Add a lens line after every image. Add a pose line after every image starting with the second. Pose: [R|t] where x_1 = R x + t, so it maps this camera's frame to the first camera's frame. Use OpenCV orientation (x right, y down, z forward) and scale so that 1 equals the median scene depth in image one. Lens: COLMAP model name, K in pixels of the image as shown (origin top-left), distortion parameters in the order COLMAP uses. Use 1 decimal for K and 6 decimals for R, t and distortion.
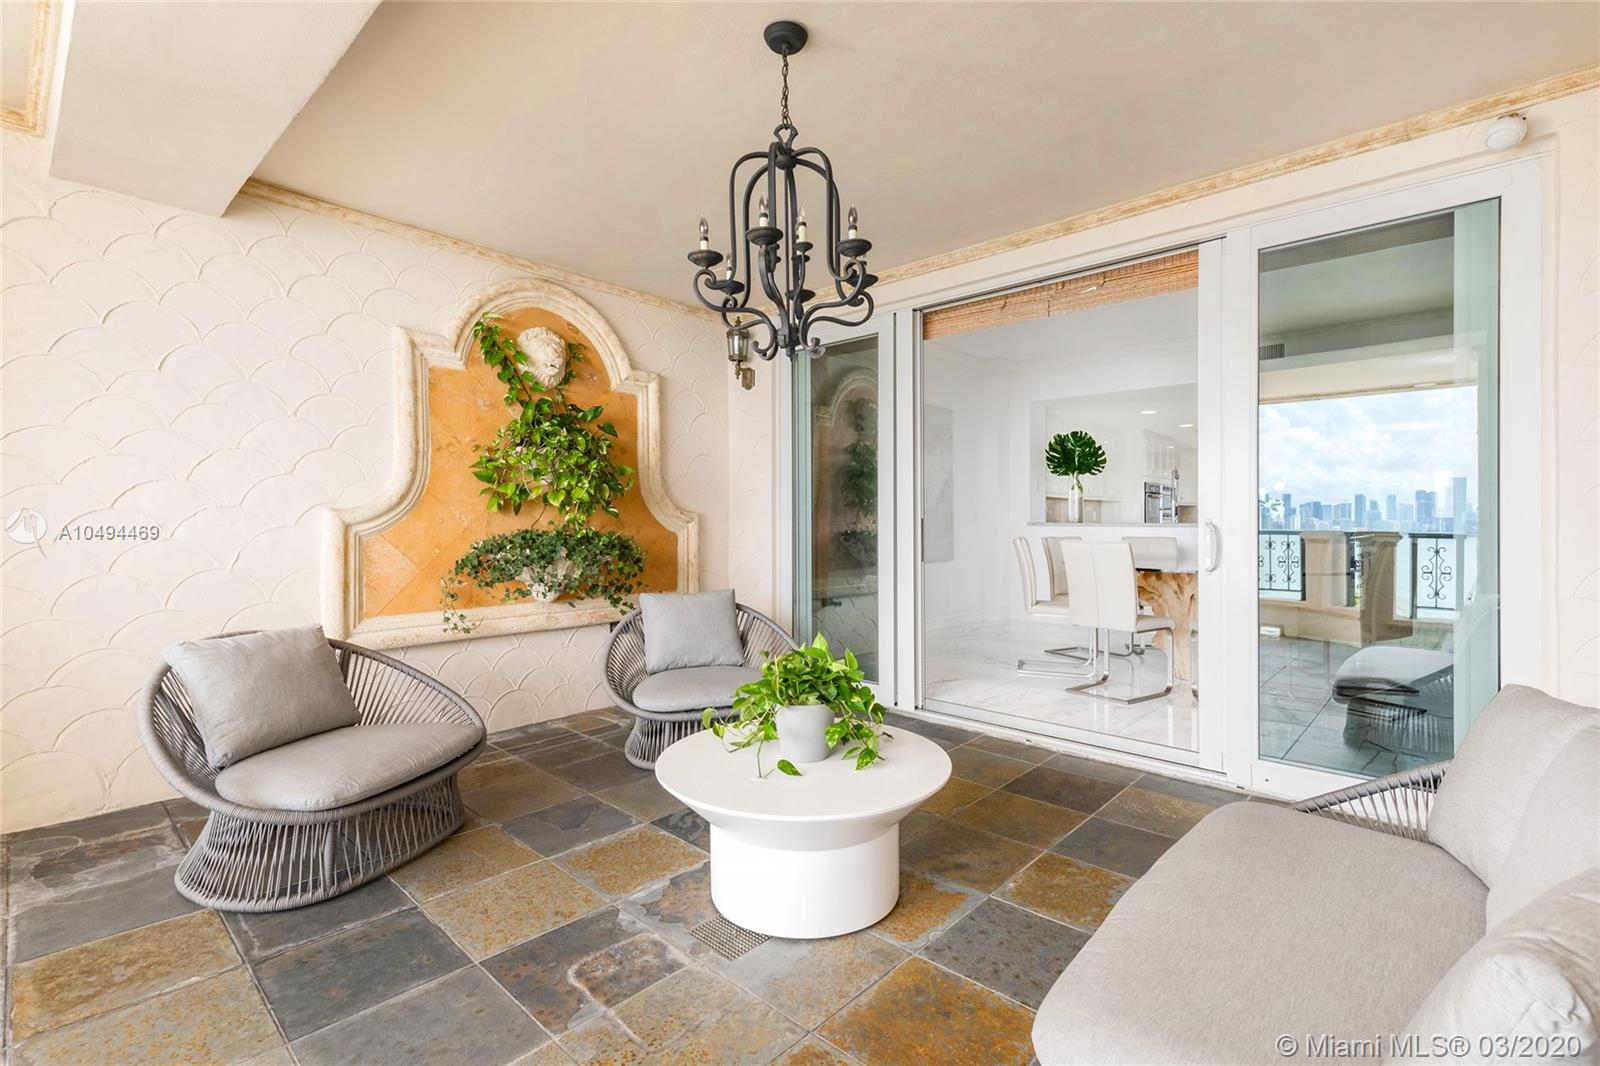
lens RADIAL K [[750.3, 0, 800.0], [0, 750.3, 533.0], [0, 0, 1]] dist [0.000564, 0.000029]
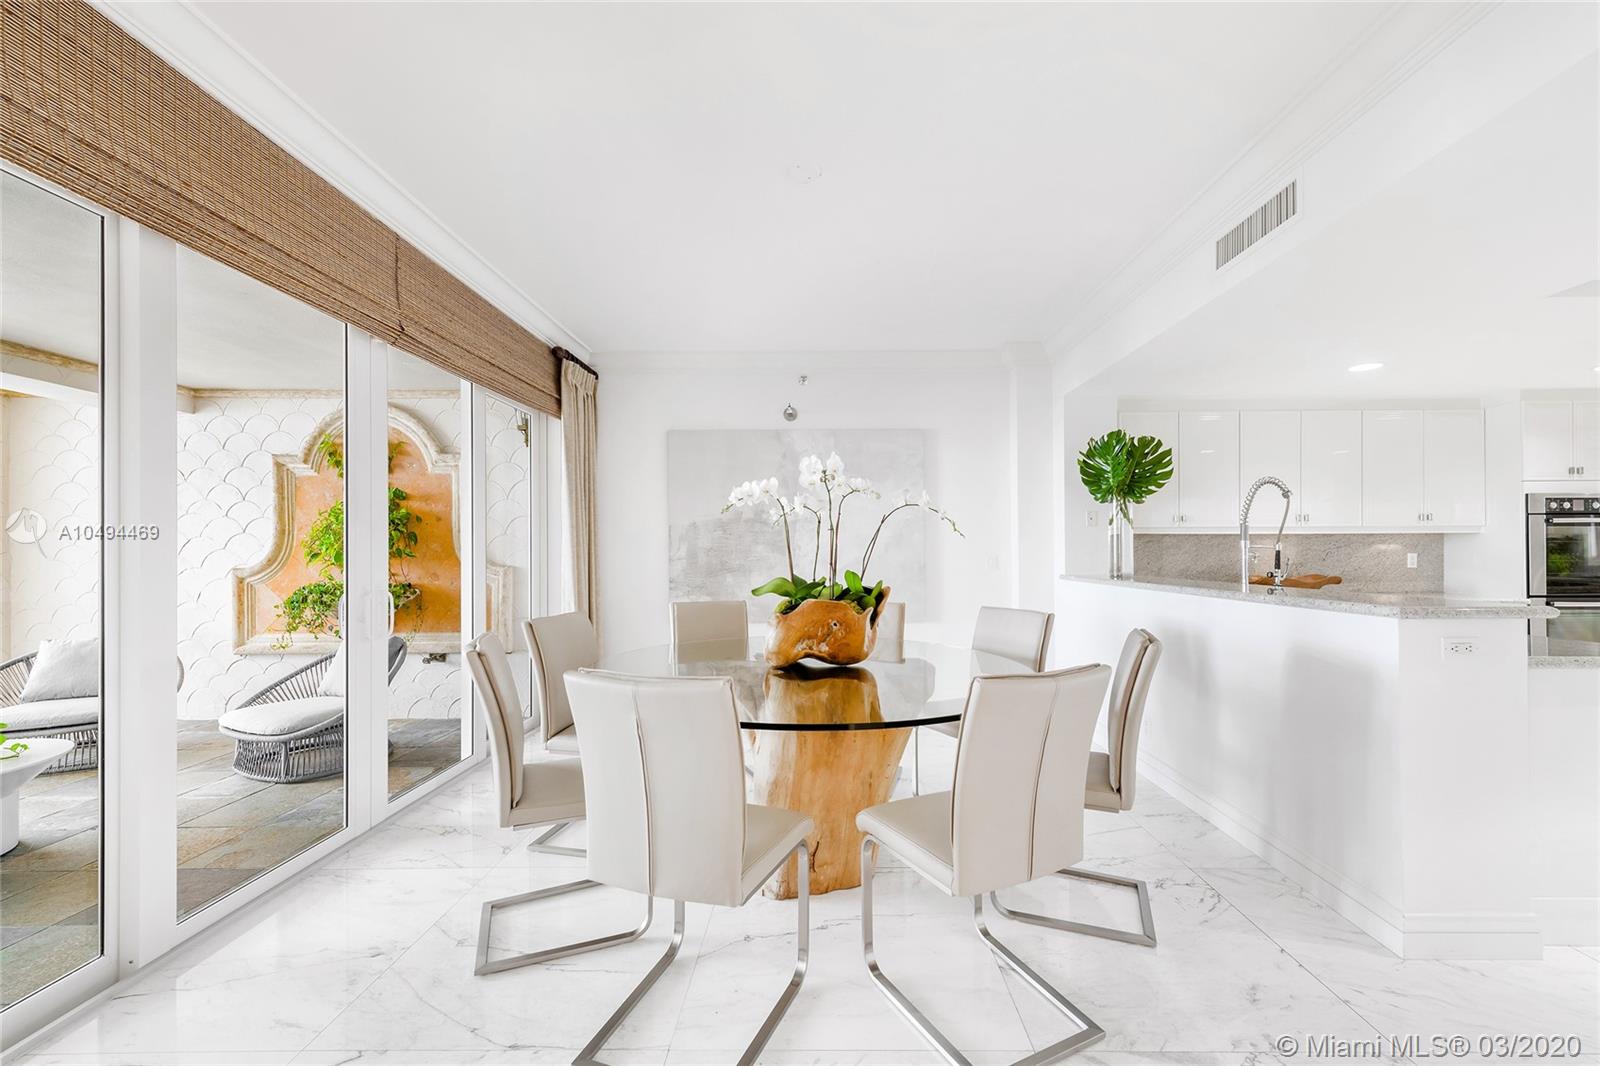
lens RADIAL K [[652.6, 0, 798.6], [0, 652.6, 563.3], [0, 0, 1]] dist [-0.001091, -0.000133]
pose [[0.651515, 0.017395, -0.758437, 1.046829], [-0.004379, 0.999807, 0.019169, -0.061564], [0.758624, -0.009168, 0.651465, 0.778947]]
